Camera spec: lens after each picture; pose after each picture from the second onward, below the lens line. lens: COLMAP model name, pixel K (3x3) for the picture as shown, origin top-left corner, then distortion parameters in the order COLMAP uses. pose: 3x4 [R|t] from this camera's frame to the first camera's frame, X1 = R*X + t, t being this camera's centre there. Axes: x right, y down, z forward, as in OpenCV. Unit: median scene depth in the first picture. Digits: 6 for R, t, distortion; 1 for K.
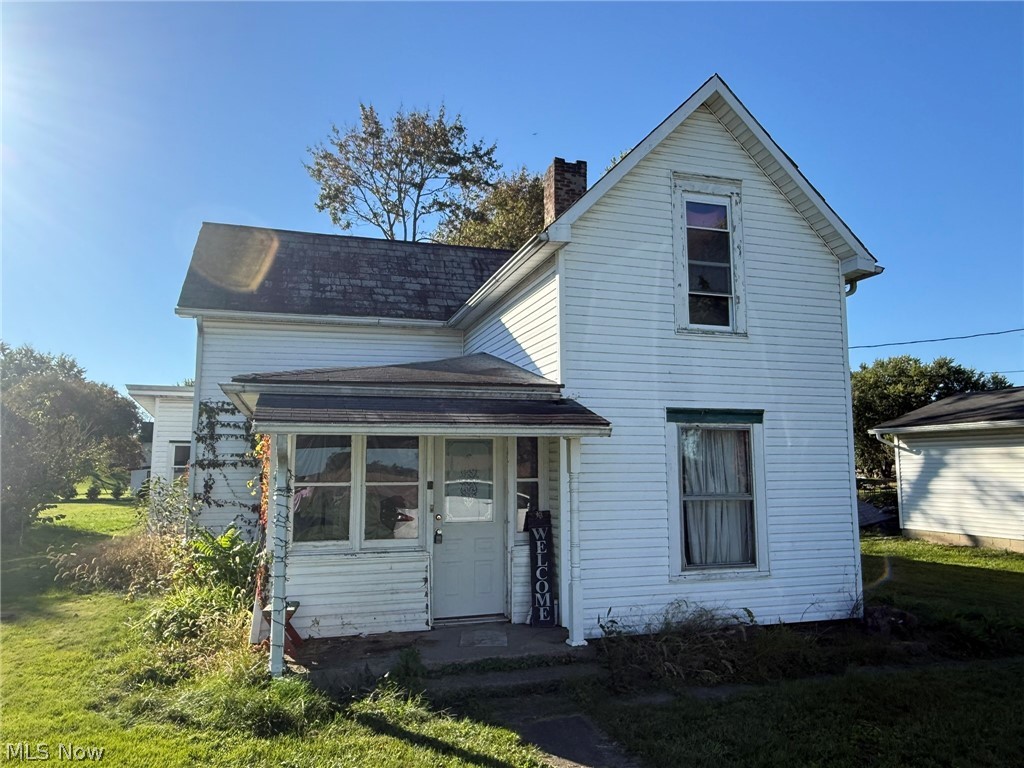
lens RADIAL K [[706.0, 0, 514.2], [0, 706.0, 380.7], [0, 0, 1]] dist [-0.001662, -0.000026]
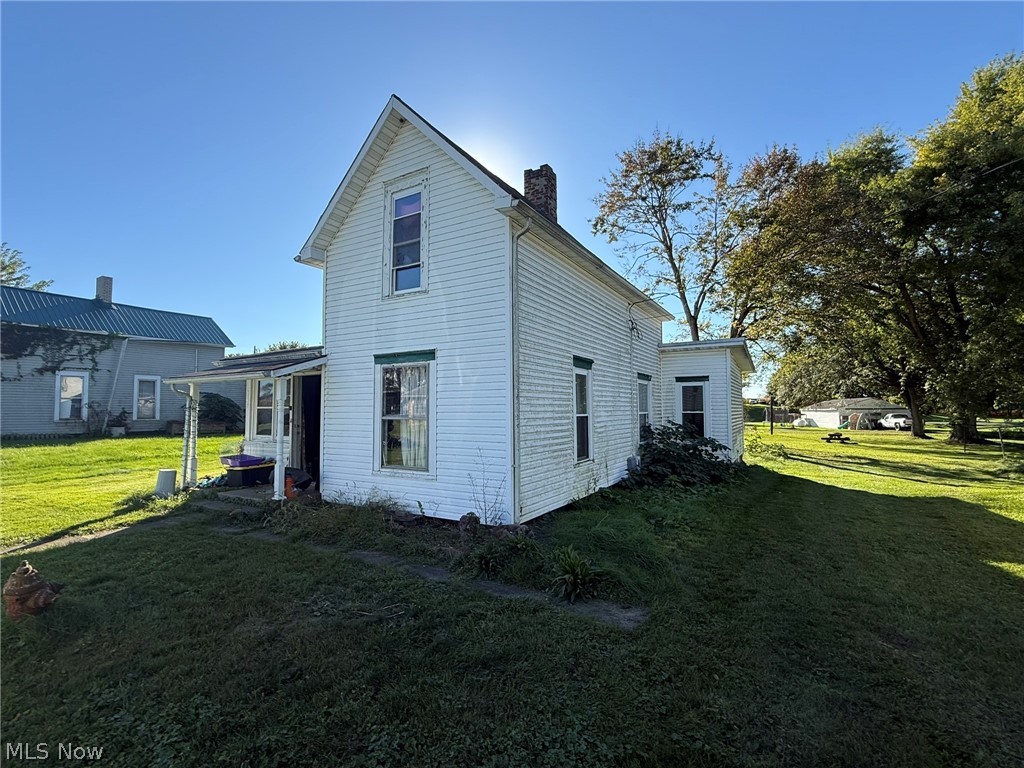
lens RADIAL K [[469.9, 0, 513.7], [0, 469.9, 382.3], [0, 0, 1]] dist [-0.001713, 0.000129]
pose [[0.682603, -0.041662, -0.729601, 1.046808], [0.091913, 0.995340, 0.029156, 0.088028], [0.724986, -0.086962, 0.683251, 0.523664]]
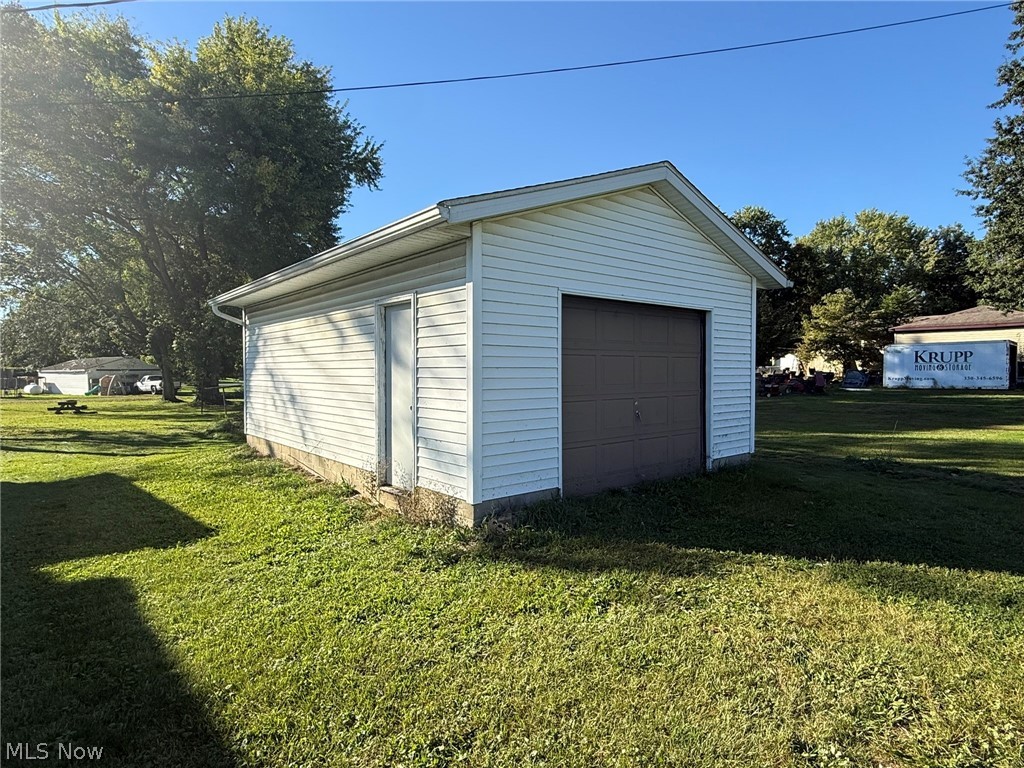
lens RADIAL K [[571.3, 0, 511.9], [0, 571.3, 383.3], [0, 0, 1]] dist [-0.004866, 0.000030]
pose [[0.921685, -0.009264, 0.387829, 1.224007], [-0.047997, 0.989311, 0.137697, 0.125641], [-0.384959, -0.145527, 0.911388, 0.735165]]
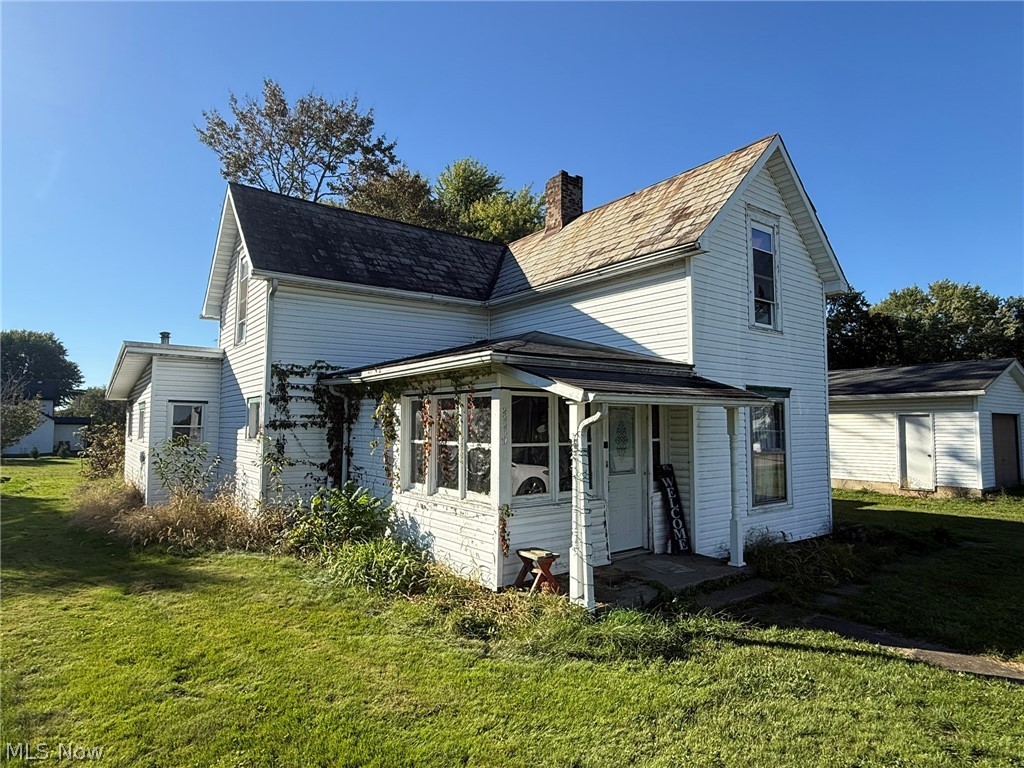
lens RADIAL K [[588.2, 0, 513.0], [0, 588.2, 386.0], [0, 0, 1]] dist [-0.003156, 0.001351]
pose [[0.938711, 0.026873, 0.343657, -0.542725], [-0.045828, 0.997836, 0.047153, 0.007947], [-0.341646, -0.060012, 0.937911, 0.111895]]
